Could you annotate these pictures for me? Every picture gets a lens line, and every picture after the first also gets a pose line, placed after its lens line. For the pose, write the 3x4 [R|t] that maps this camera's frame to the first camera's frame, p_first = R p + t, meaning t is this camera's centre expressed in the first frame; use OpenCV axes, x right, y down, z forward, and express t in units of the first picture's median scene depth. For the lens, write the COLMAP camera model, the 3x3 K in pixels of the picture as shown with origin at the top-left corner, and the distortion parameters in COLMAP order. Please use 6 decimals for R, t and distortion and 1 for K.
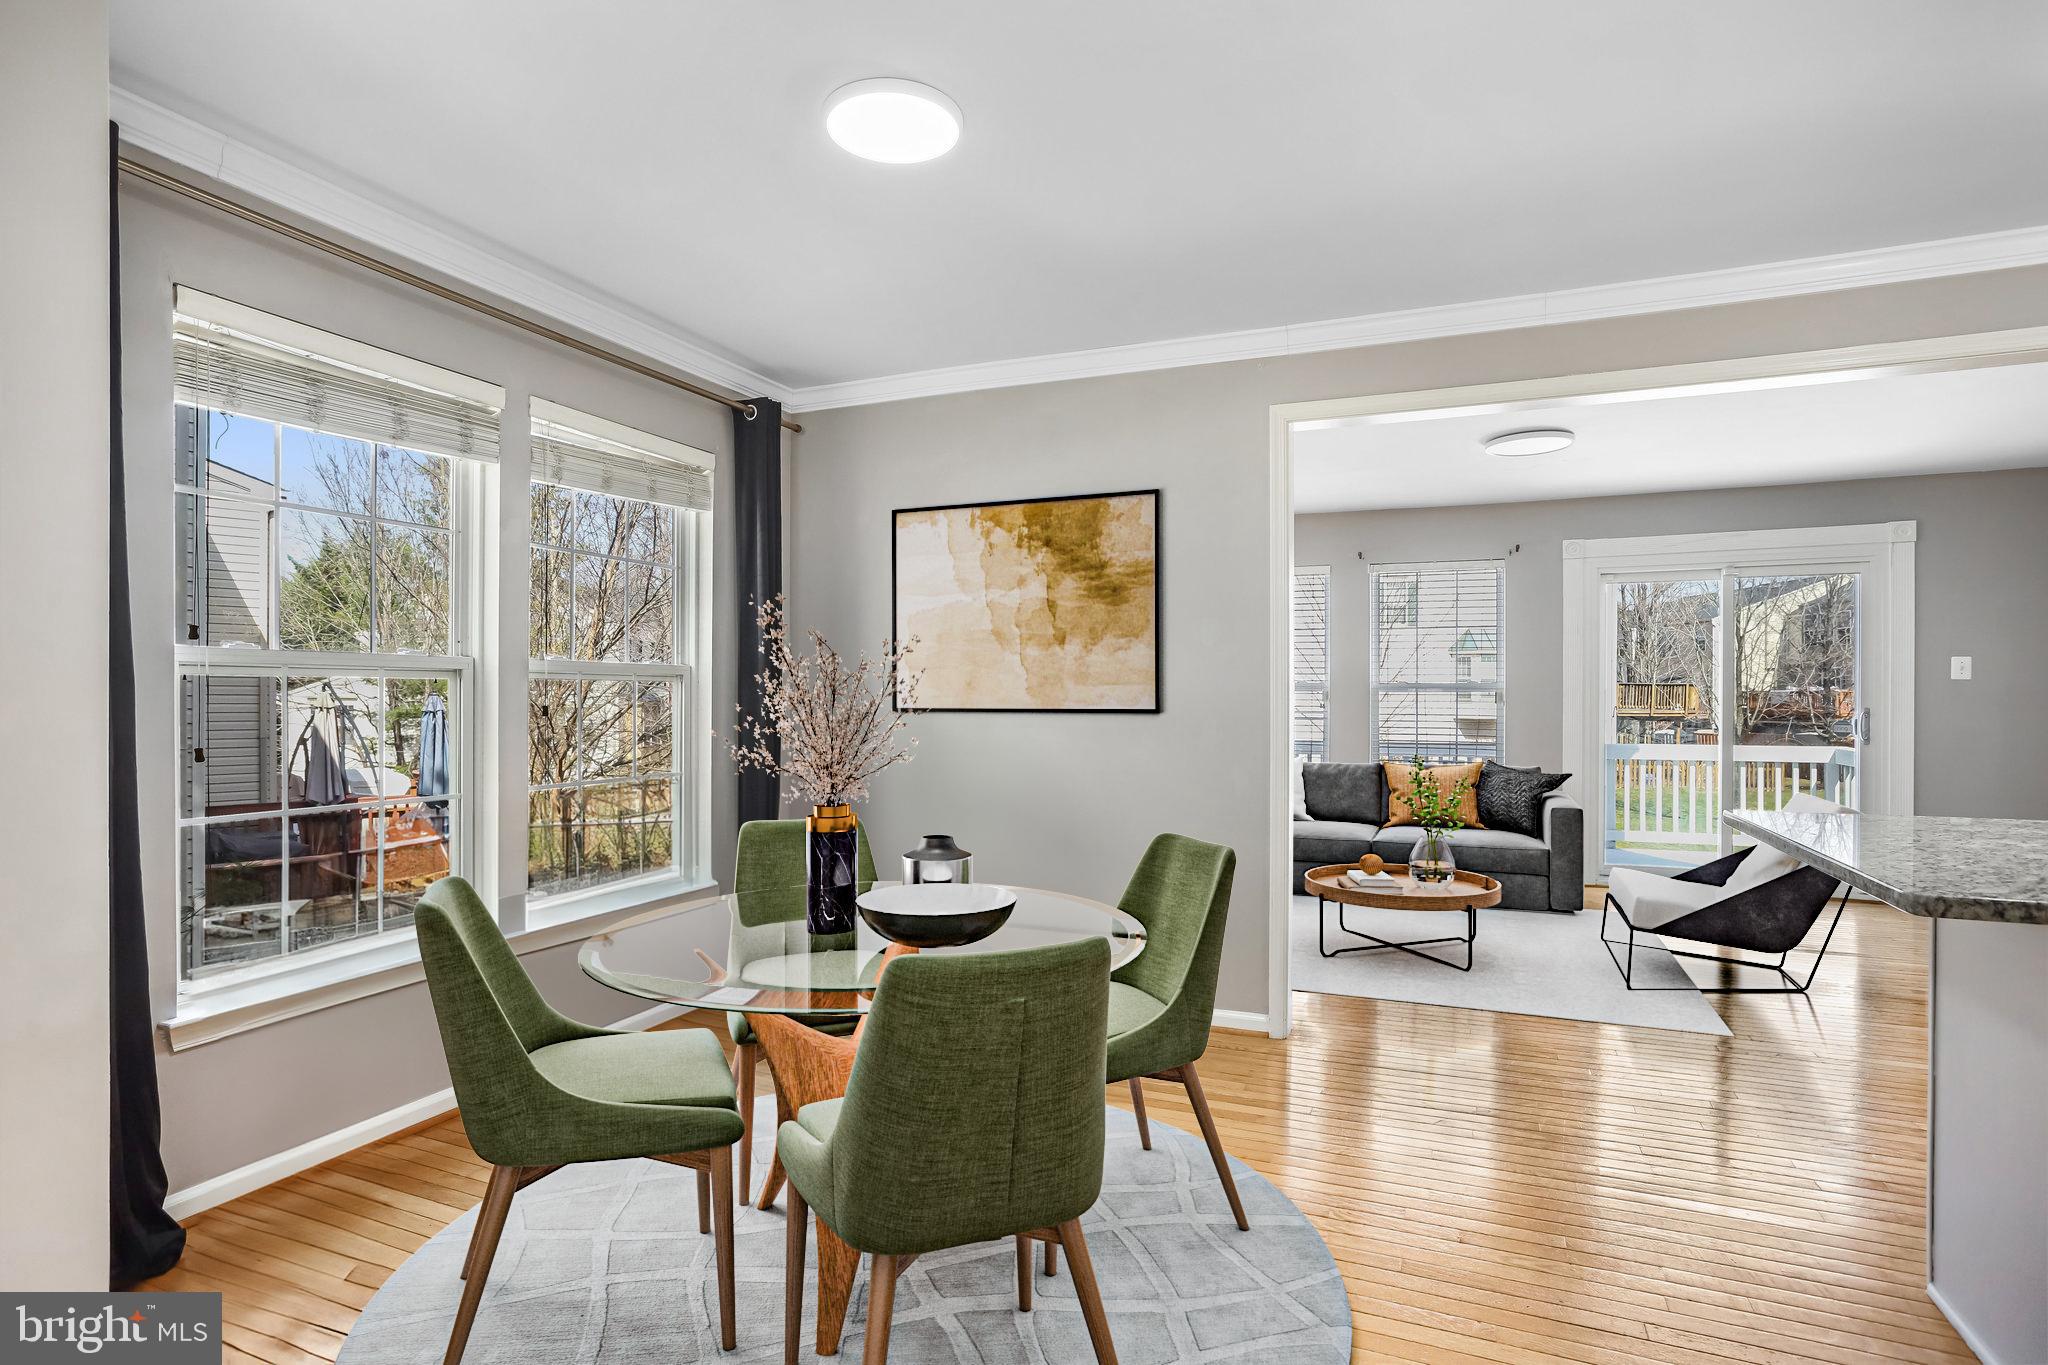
lens RADIAL K [[1066.6, 0, 1024.0], [0, 1066.6, 682.5], [0, 0, 1]] dist [-0.000913, -0.000271]
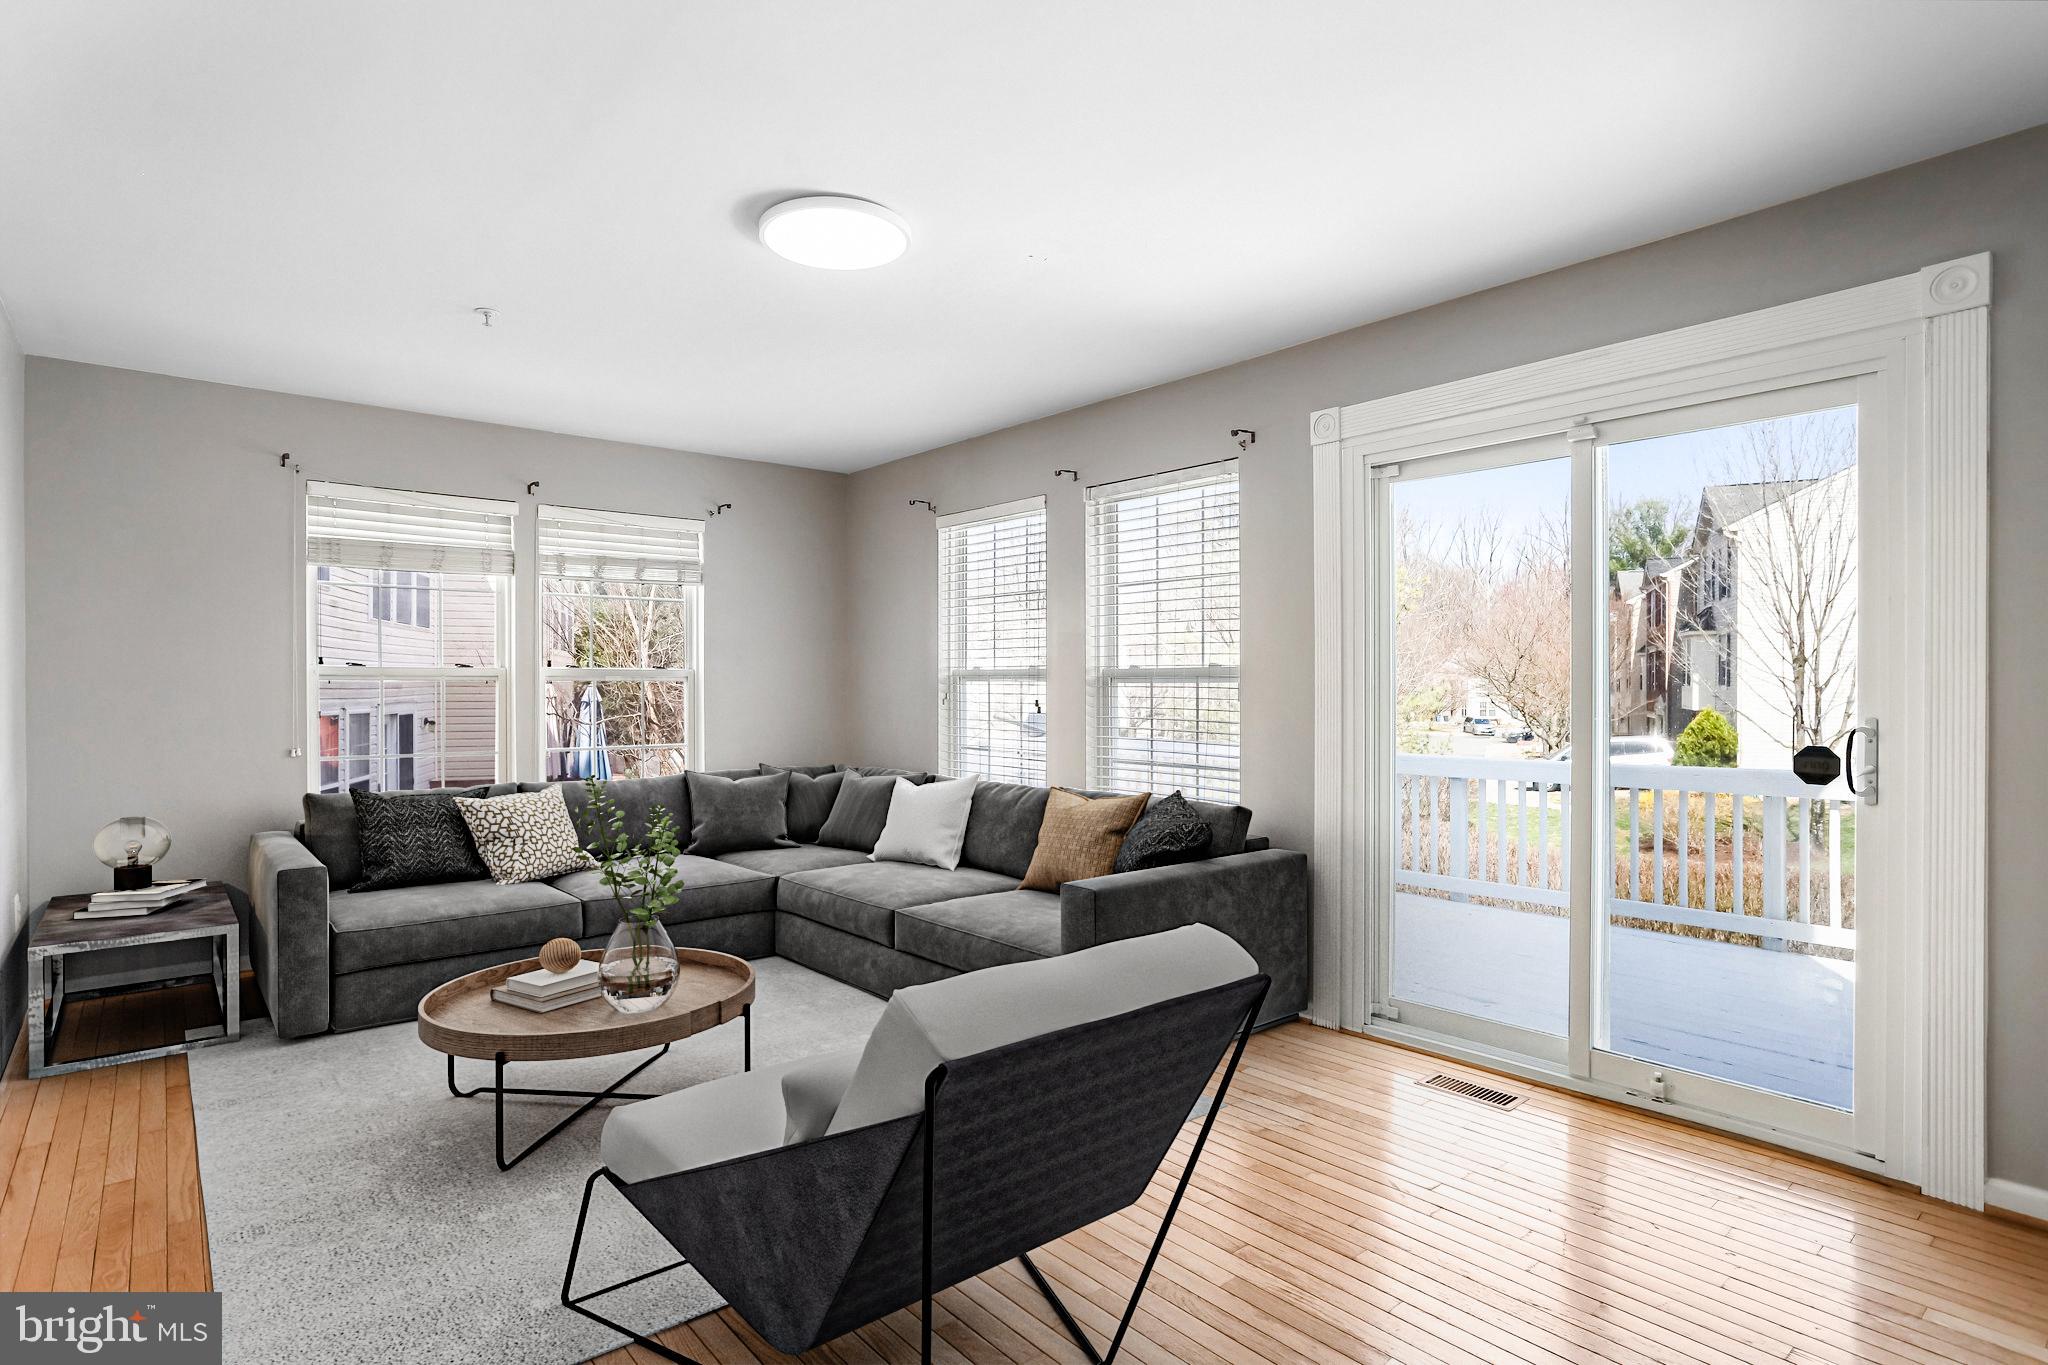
lens RADIAL K [[1066.6, 0, 1024.0], [0, 1066.6, 682.5], [0, 0, 1]] dist [-0.000913, -0.000271]
pose [[0.887815, -0.000254, -0.460200, 0.635141], [0.002354, 0.999989, 0.003991, 0.006478], [0.460194, -0.004627, 0.887806, 0.430657]]
